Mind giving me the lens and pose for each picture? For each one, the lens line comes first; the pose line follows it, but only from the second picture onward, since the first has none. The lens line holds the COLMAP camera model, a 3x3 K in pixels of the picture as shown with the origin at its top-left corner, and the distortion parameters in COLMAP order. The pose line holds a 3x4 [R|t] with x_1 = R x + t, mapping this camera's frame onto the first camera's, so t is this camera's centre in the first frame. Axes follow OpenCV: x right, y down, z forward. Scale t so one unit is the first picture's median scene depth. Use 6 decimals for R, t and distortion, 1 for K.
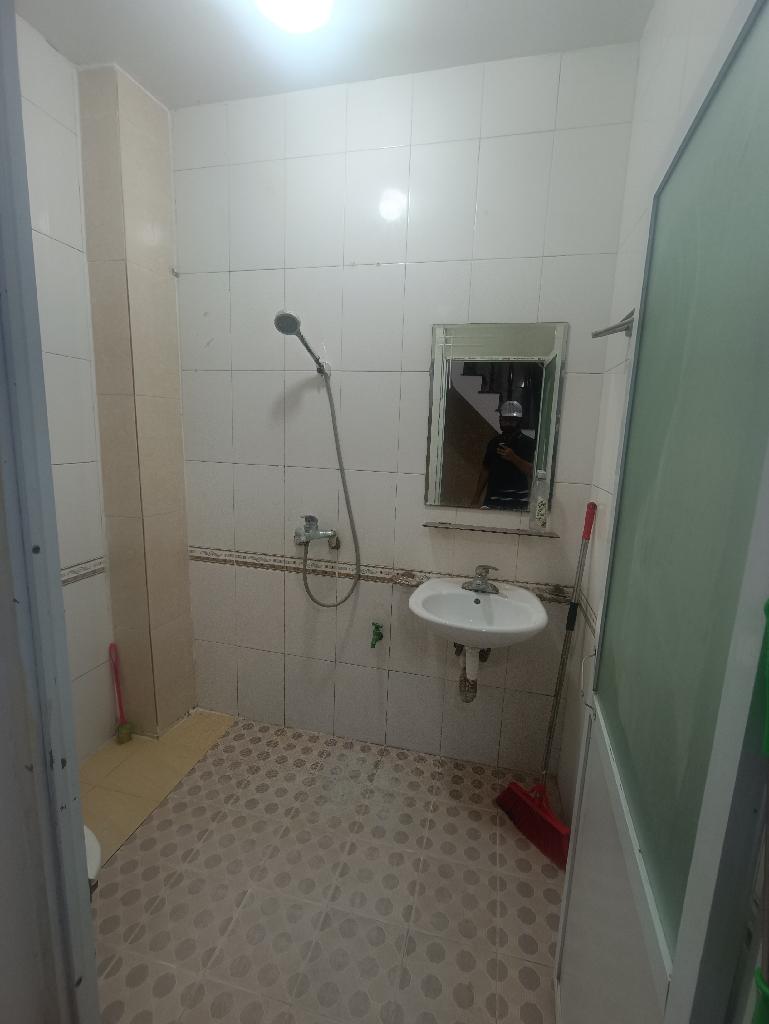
lens RADIAL K [[465.4, 0, 382.6], [0, 465.4, 509.5], [0, 0, 1]] dist [0.003985, -0.000531]
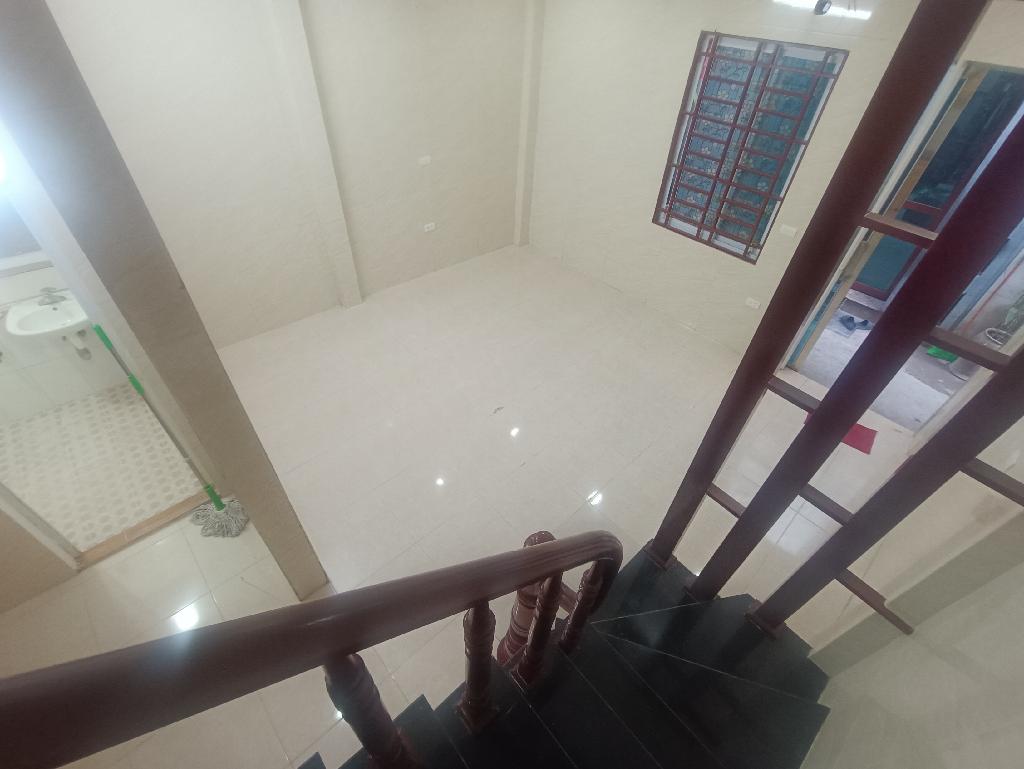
lens RADIAL K [[465.4, 0, 511.8], [0, 465.4, 385.7], [0, 0, 1]] dist [0.003985, -0.000531]
pose [[0.569161, -0.563983, 0.598314, -0.027321], [0.117765, 0.776088, 0.619531, -0.446234], [-0.813749, -0.282152, 0.508136, -1.307684]]
